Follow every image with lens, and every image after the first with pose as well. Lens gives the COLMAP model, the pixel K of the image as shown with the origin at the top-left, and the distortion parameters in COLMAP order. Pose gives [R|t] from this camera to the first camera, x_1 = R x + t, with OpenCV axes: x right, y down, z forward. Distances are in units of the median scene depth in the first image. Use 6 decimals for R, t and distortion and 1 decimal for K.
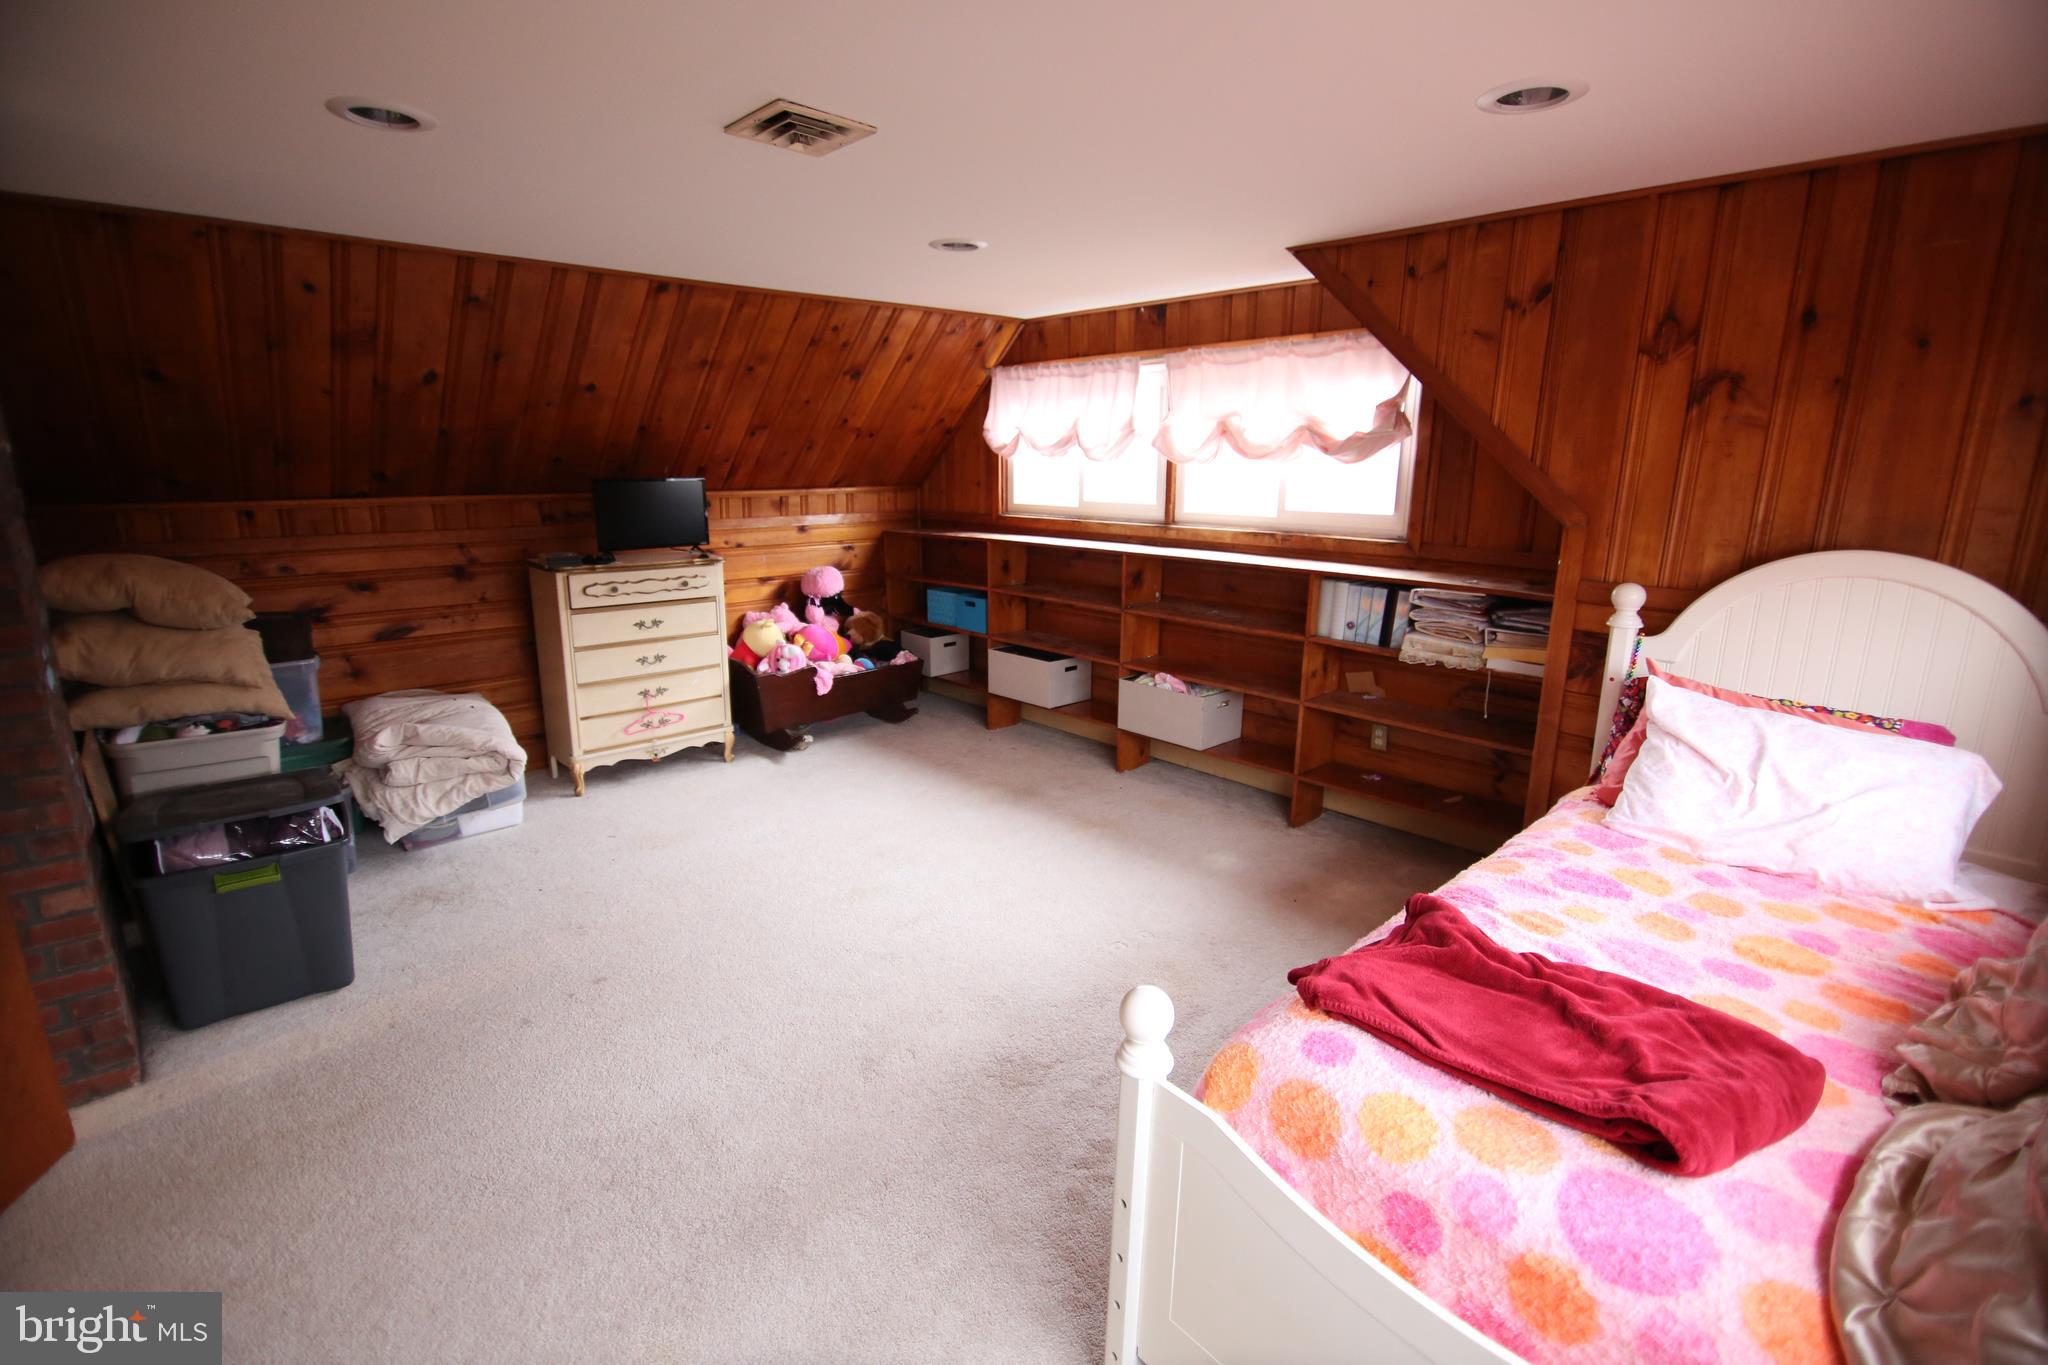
lens RADIAL K [[913.7, 0, 1023.6], [0, 913.7, 676.2], [0, 0, 1]] dist [-0.000139, -0.010989]
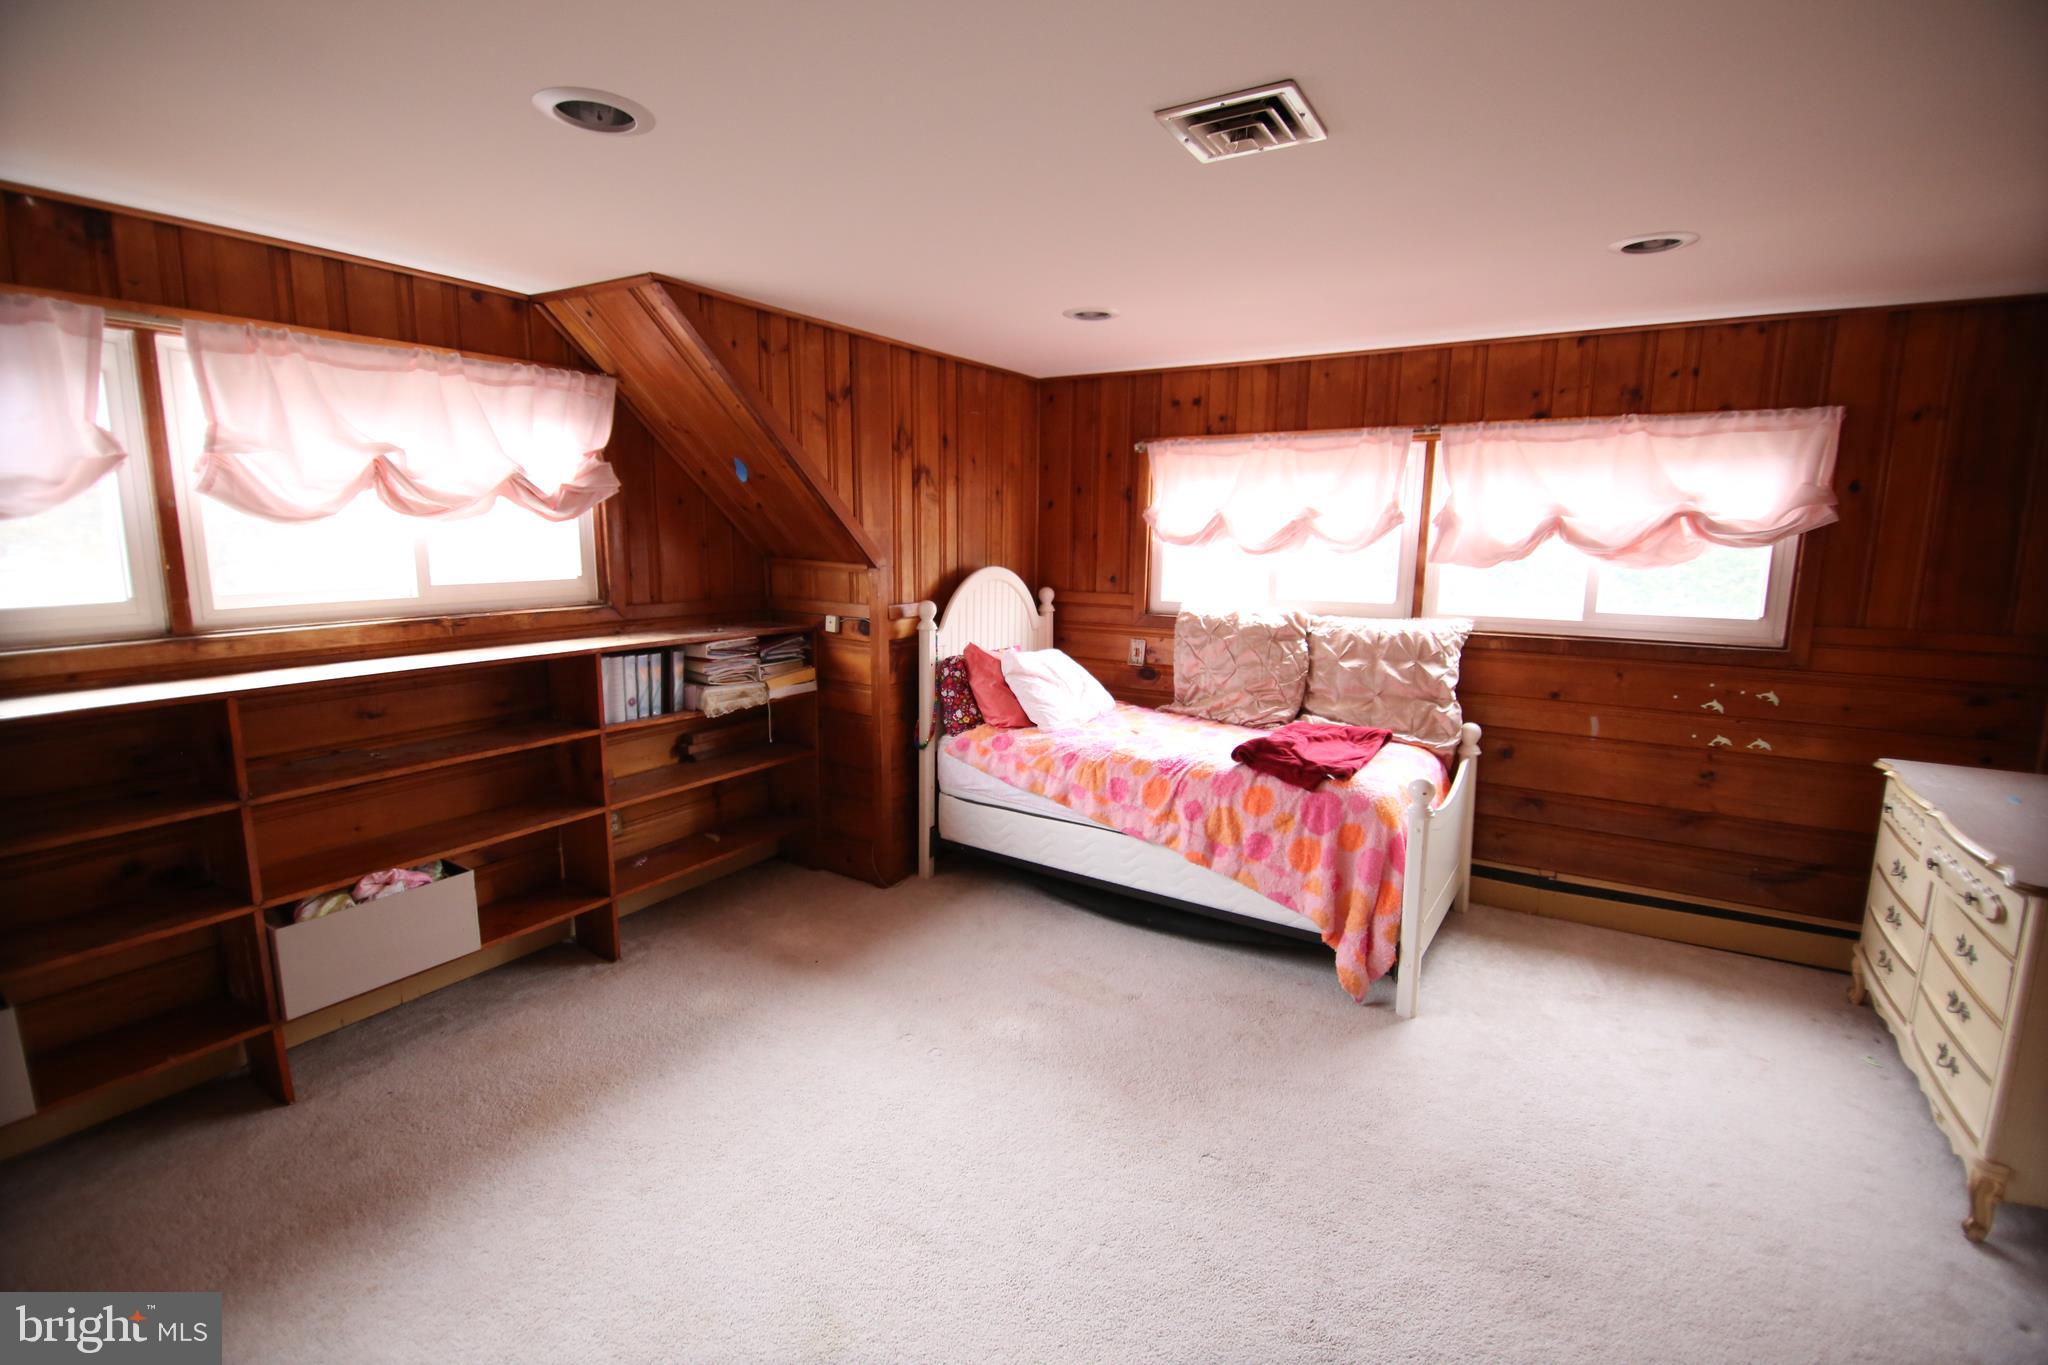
lens RADIAL K [[913.7, 0, 1023.6], [0, 913.7, 676.2], [0, 0, 1]] dist [-0.000139, -0.010989]
pose [[-0.247427, -0.170520, 0.953783, -0.601885], [0.209848, 0.951595, 0.224567, -0.207226], [-0.945909, 0.255714, -0.199667, 0.844051]]
